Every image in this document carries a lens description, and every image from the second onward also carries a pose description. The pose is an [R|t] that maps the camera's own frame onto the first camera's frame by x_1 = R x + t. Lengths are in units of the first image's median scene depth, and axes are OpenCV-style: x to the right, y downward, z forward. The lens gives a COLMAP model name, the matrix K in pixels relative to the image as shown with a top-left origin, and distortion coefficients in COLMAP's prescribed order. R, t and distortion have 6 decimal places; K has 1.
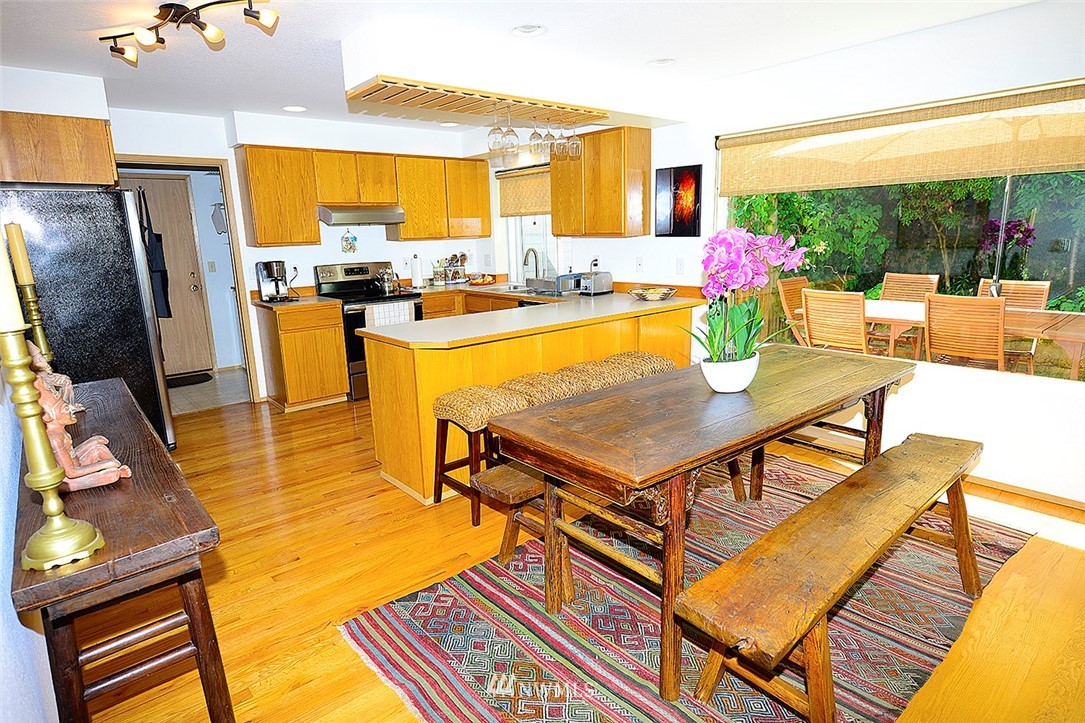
lens RADIAL K [[594.0, 0, 553.5], [0, 594.0, 360.6], [0, 0, 1]] dist [-0.007600, -0.002066]
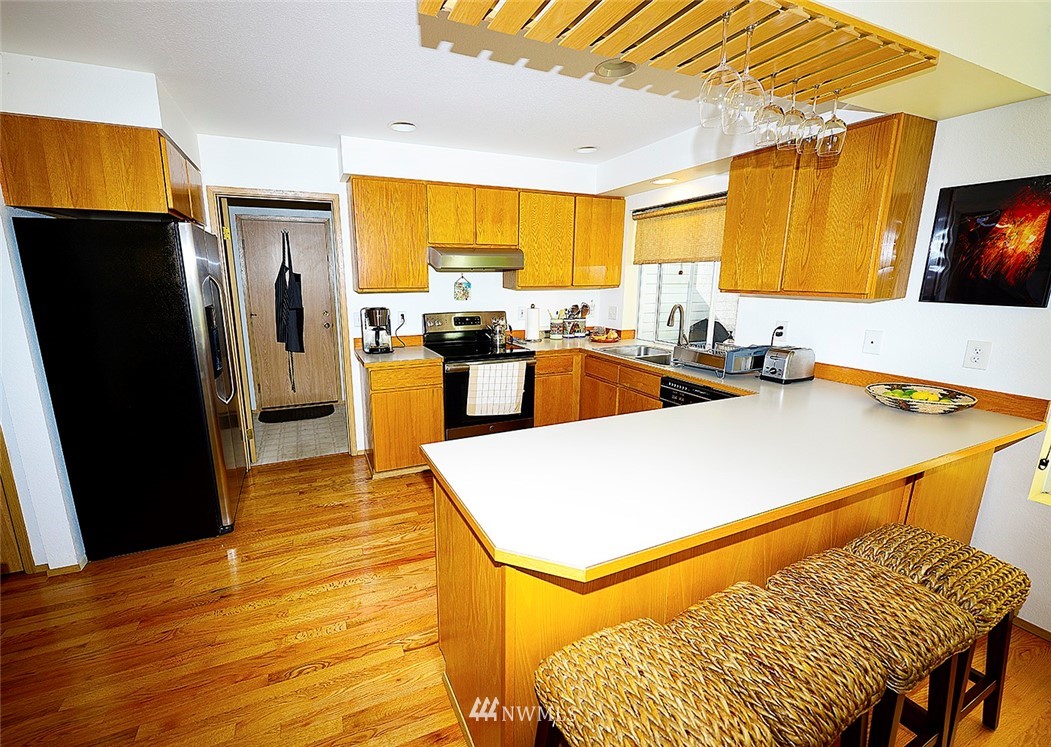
lens RADIAL K [[446.0, 0, 494.1], [0, 446.0, 370.1], [0, 0, 1]] dist [-0.013991, -0.000242]
pose [[0.950769, 0.088244, -0.297071, -0.101963], [-0.089759, 0.995927, 0.008565, -0.102644], [0.296617, 0.018521, 0.954817, 0.438934]]
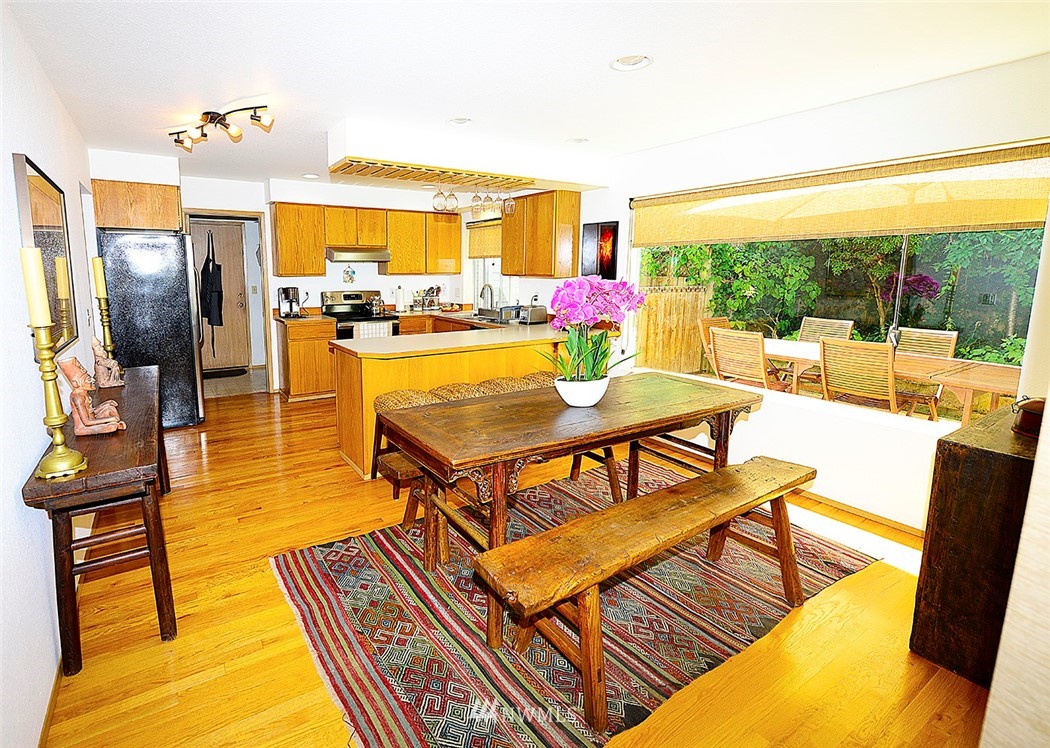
lens RADIAL K [[501.8, 0, 459.9], [0, 501.8, 342.1], [0, 0, 1]] dist [-0.011801, 0.000337]
pose [[0.983917, 0.053561, -0.170408, 0.108484], [-0.065052, 0.995918, -0.062576, 0.000686], [0.166360, 0.072655, 0.983385, -0.038223]]
